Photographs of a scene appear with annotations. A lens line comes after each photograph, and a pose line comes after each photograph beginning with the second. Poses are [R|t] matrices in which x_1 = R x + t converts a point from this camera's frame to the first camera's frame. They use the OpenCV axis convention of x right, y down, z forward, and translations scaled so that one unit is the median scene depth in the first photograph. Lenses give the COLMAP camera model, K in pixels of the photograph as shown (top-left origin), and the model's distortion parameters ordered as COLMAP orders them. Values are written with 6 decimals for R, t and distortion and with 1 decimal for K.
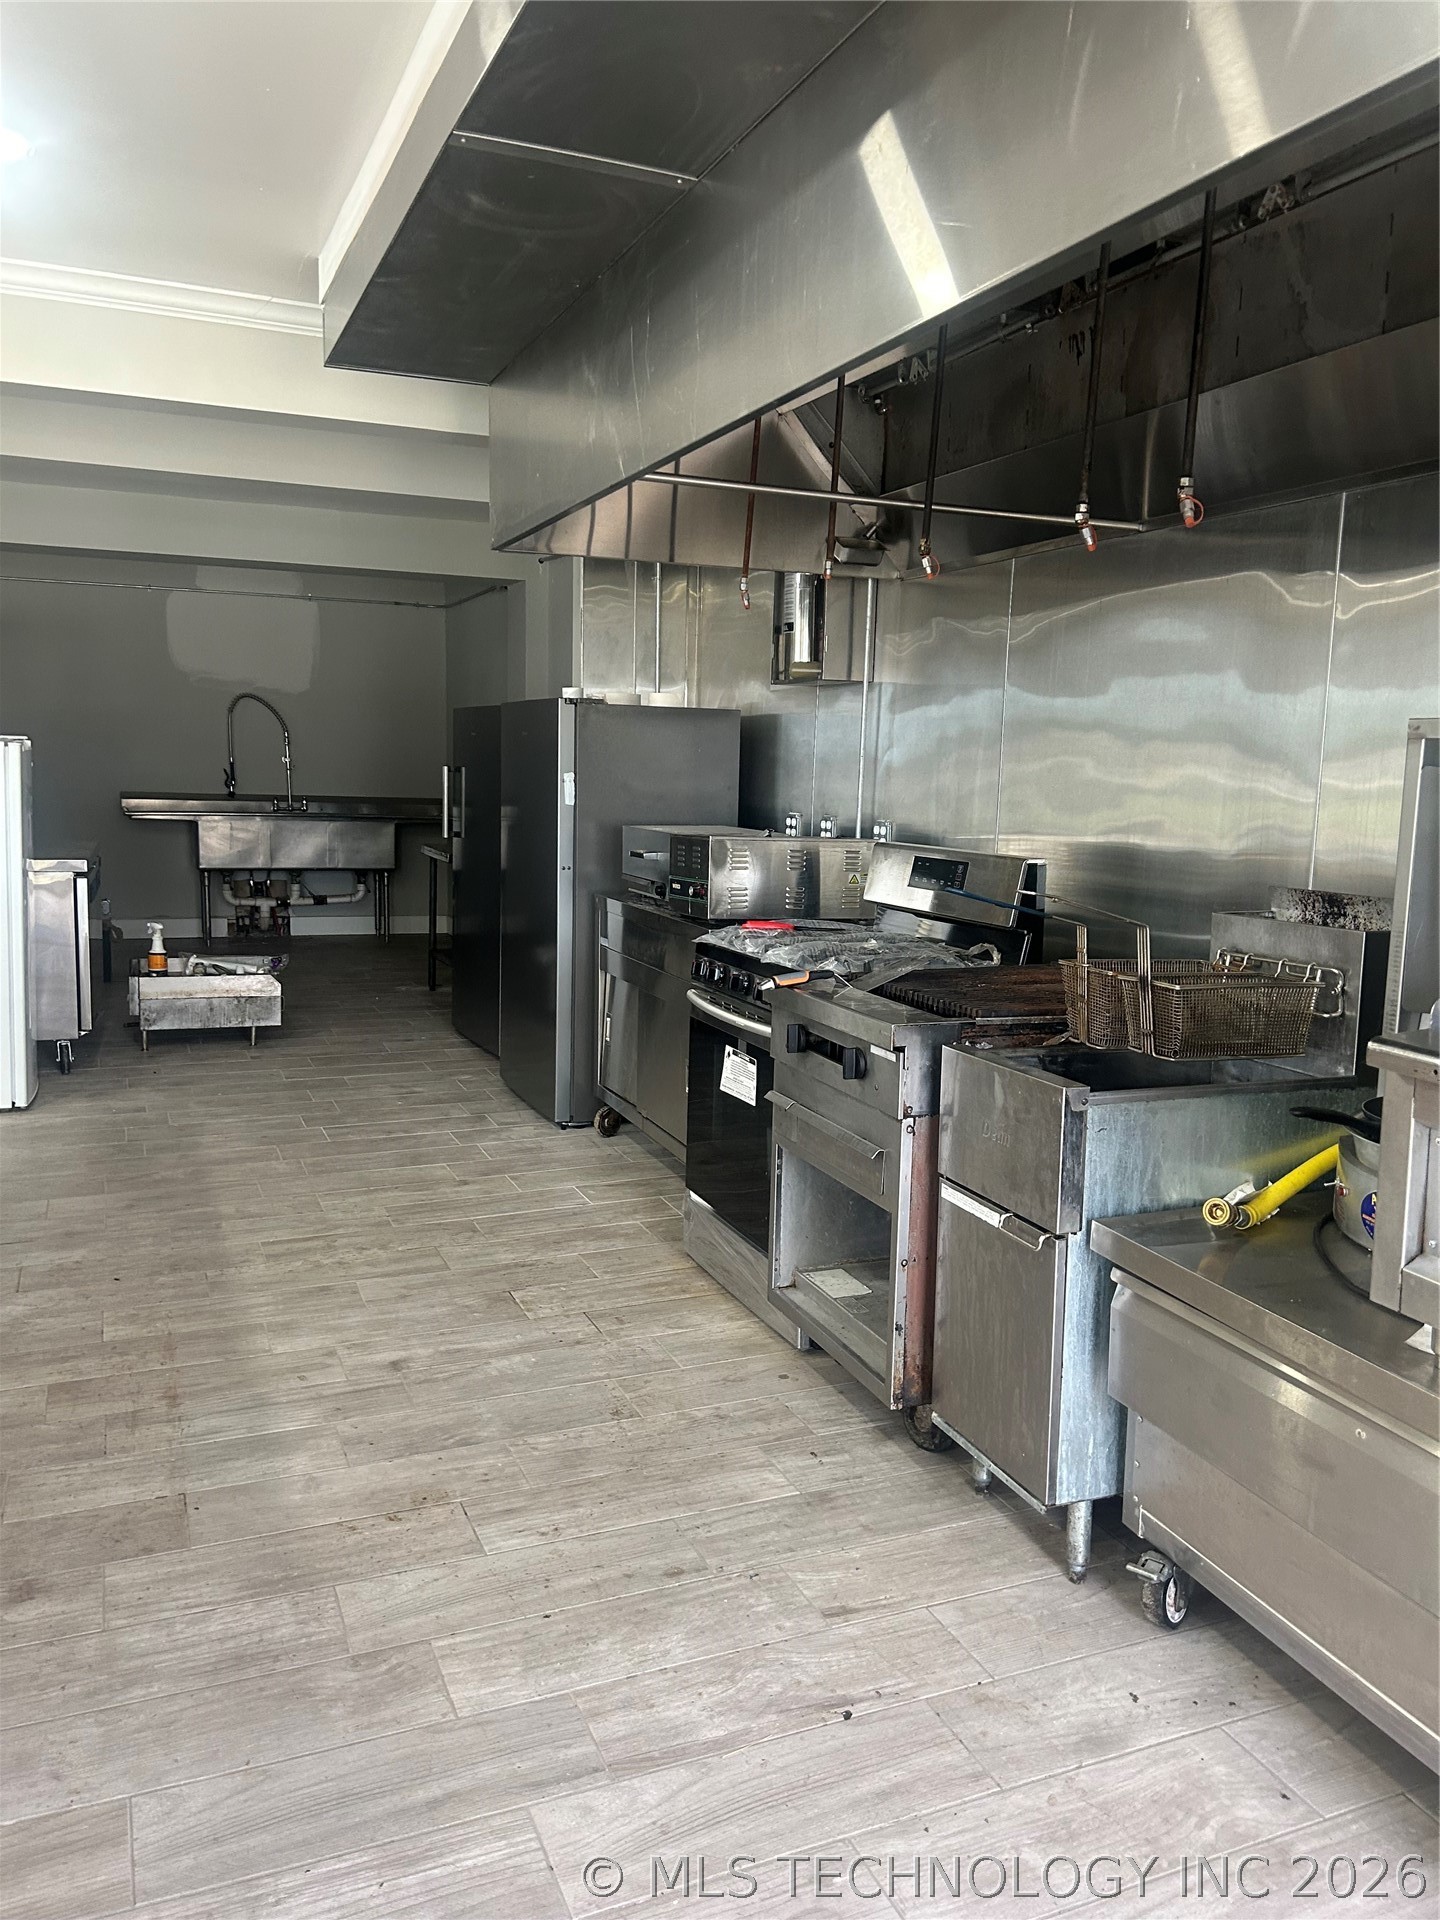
lens RADIAL K [[1445.7, 0, 723.2], [0, 1445.7, 959.6], [0, 0, 1]] dist [0.061408, -0.074058]
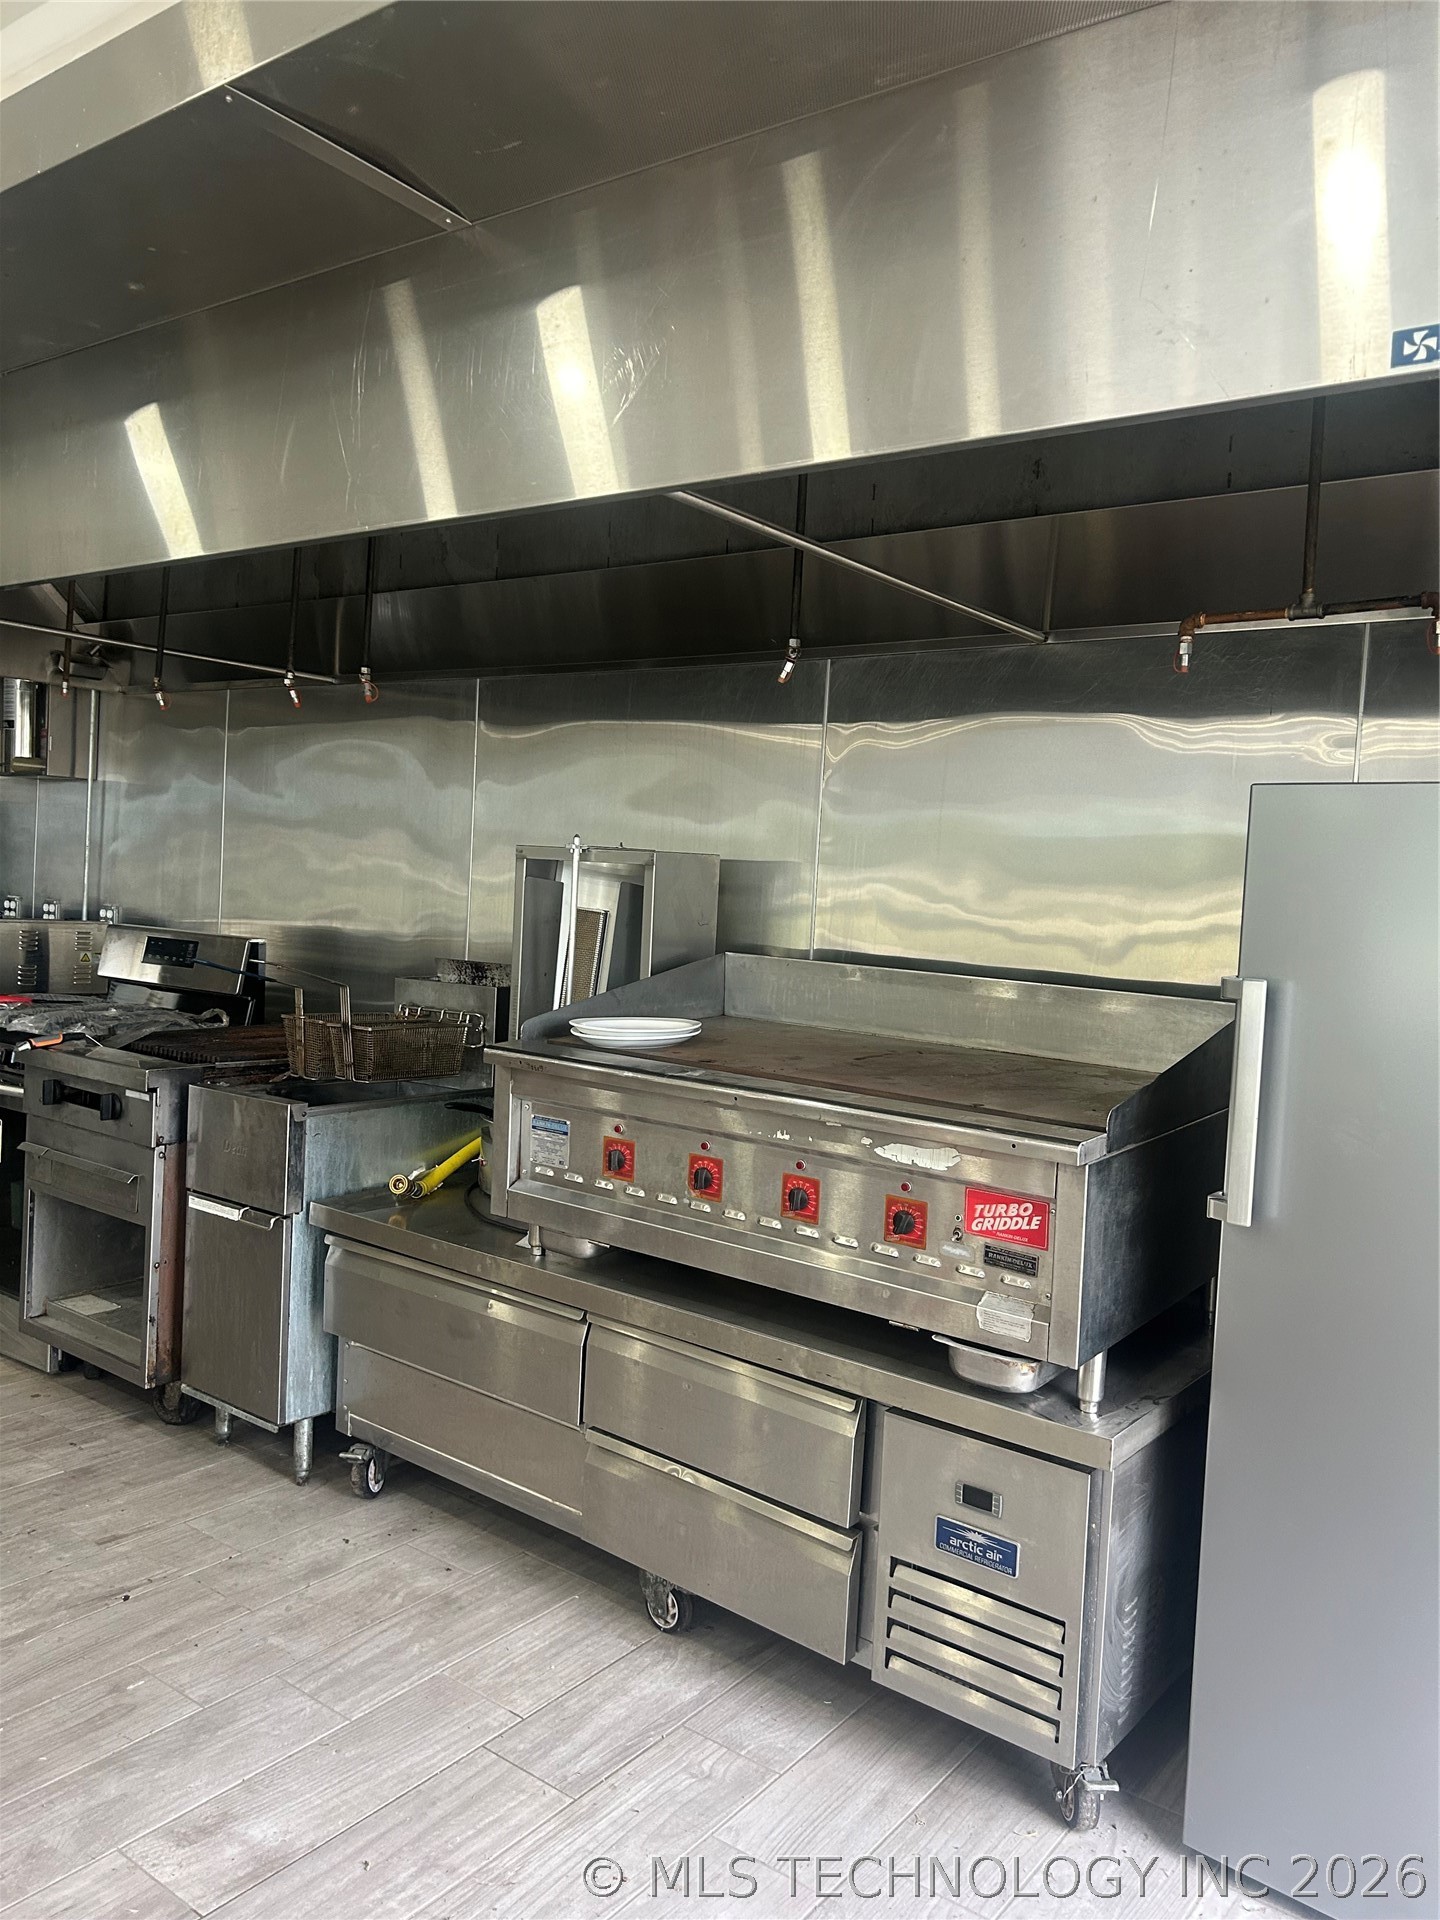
lens RADIAL K [[1445.7, 0, 716.2], [0, 1445.7, 935.4], [0, 0, 1]] dist [0.061408, -0.074058]
pose [[0.862183, -0.000444, 0.506598, -0.071144], [0.038488, 0.997167, -0.064629, 0.021760], [-0.505134, 0.075220, 0.859757, -0.248348]]
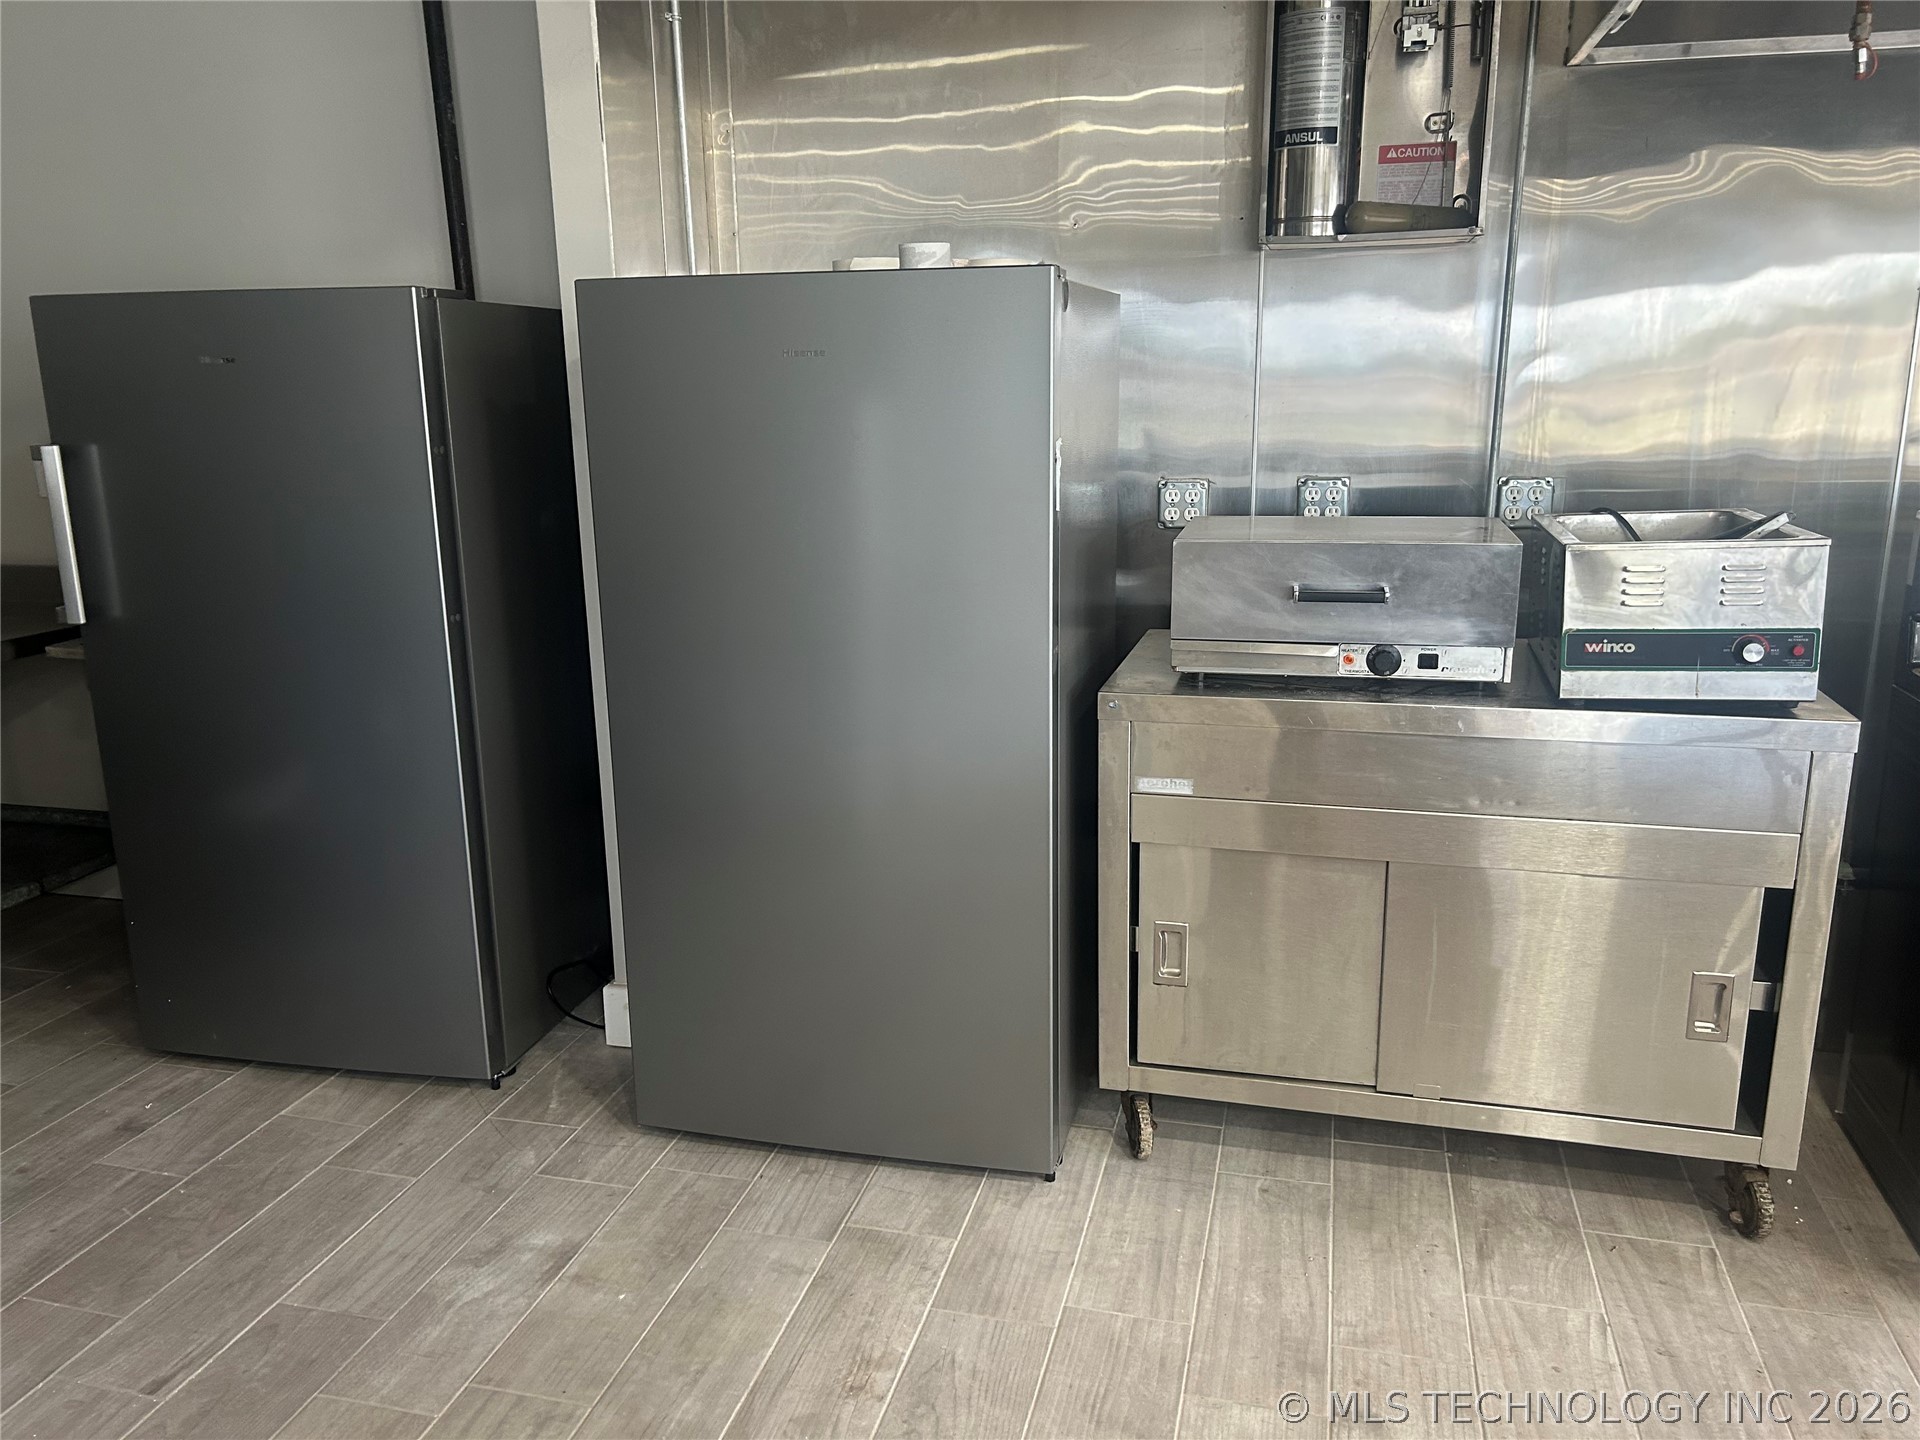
lens RADIAL K [[1445.7, 0, 948.8], [0, 1445.7, 754.3], [0, 0, 1]] dist [0.061408, -0.074058]
pose [[0.607835, -0.233725, 0.758887, -0.697104], [0.140012, 0.972273, 0.187301, -0.174525], [-0.781622, -0.007595, 0.623706, 1.079819]]
